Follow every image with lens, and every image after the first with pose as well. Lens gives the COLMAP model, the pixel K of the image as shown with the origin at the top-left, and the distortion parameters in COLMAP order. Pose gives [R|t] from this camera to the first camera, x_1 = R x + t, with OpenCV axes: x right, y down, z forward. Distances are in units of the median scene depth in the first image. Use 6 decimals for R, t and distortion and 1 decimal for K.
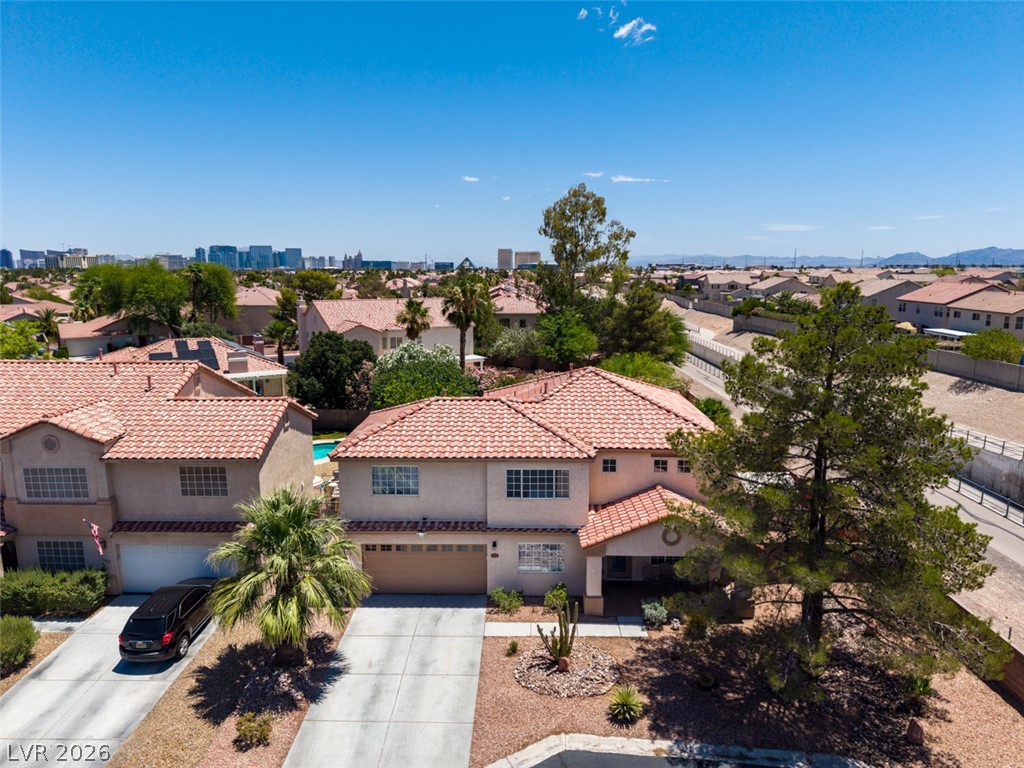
lens RADIAL K [[682.8, 0, 510.3], [0, 682.8, 389.4], [0, 0, 1]] dist [0.026905, -0.022757]
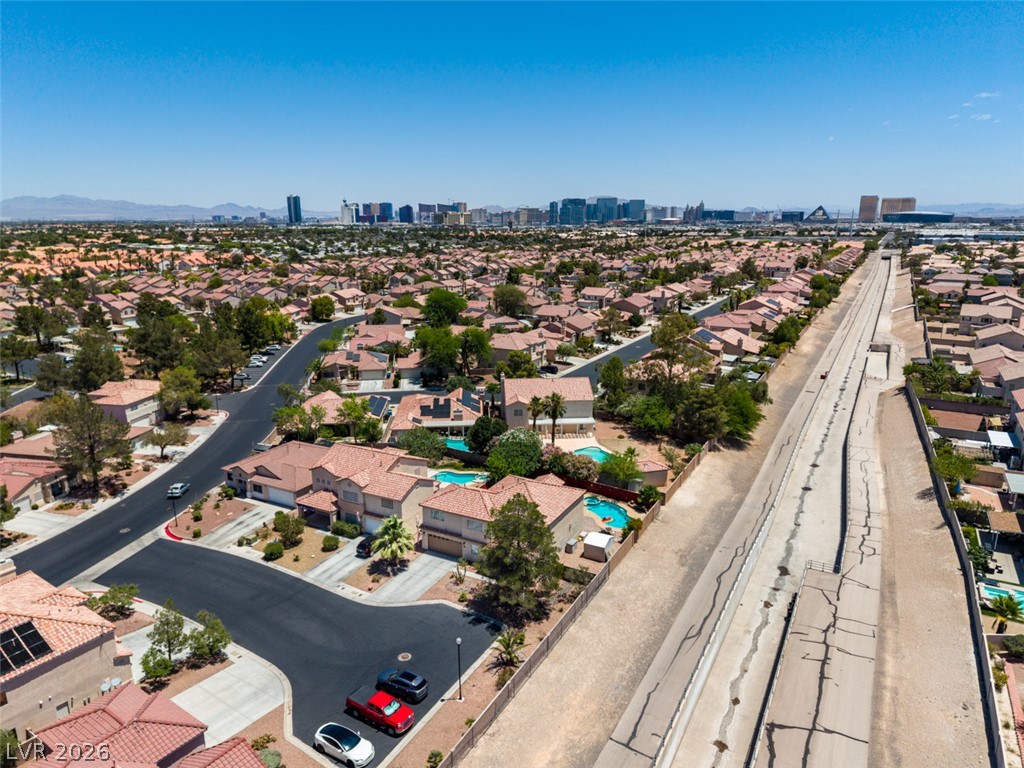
lens RADIAL K [[683.8, 0, 512.0], [0, 683.8, 384.0], [0, 0, 1]] dist [0.050070, -0.058464]
pose [[0.886496, 0.107311, -0.450121, 1.459960], [-0.077370, 0.993419, 0.084458, -0.743892], [0.456222, -0.040046, 0.888965, -1.557057]]
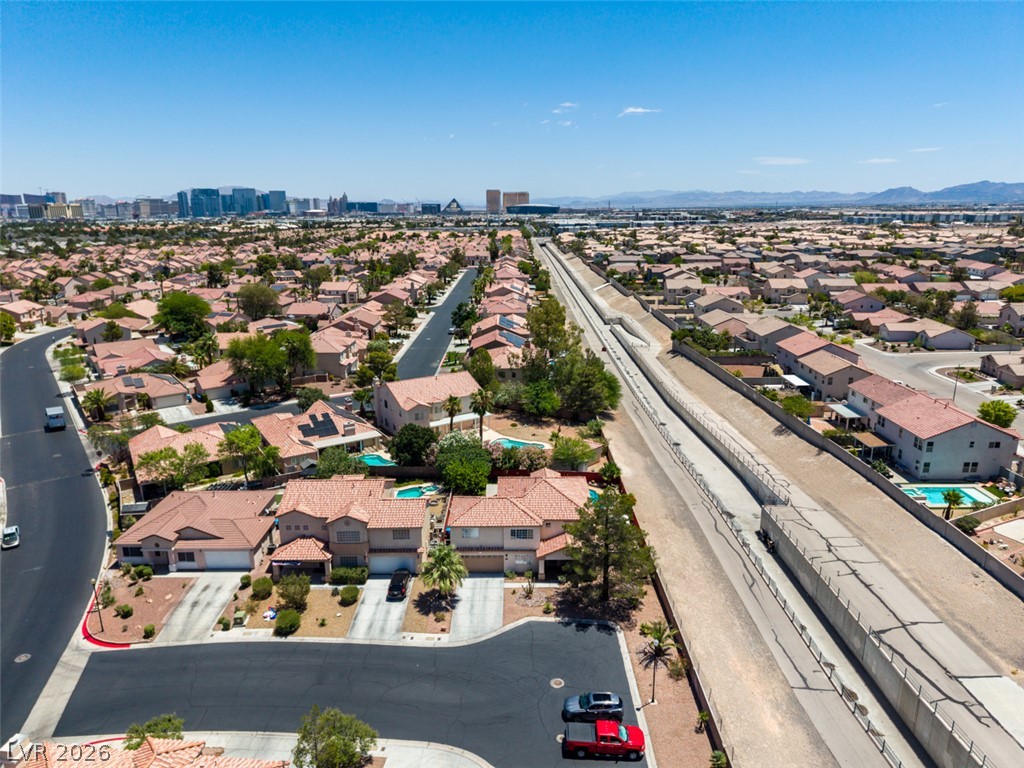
lens RADIAL K [[683.8, 0, 512.0], [0, 683.8, 384.0], [0, 0, 1]] dist [0.050070, -0.058464]
pose [[0.999791, -0.012255, 0.016390, -0.039126], [0.010922, 0.996810, 0.079055, -0.706059], [-0.017307, -0.078859, 0.996736, -1.771310]]
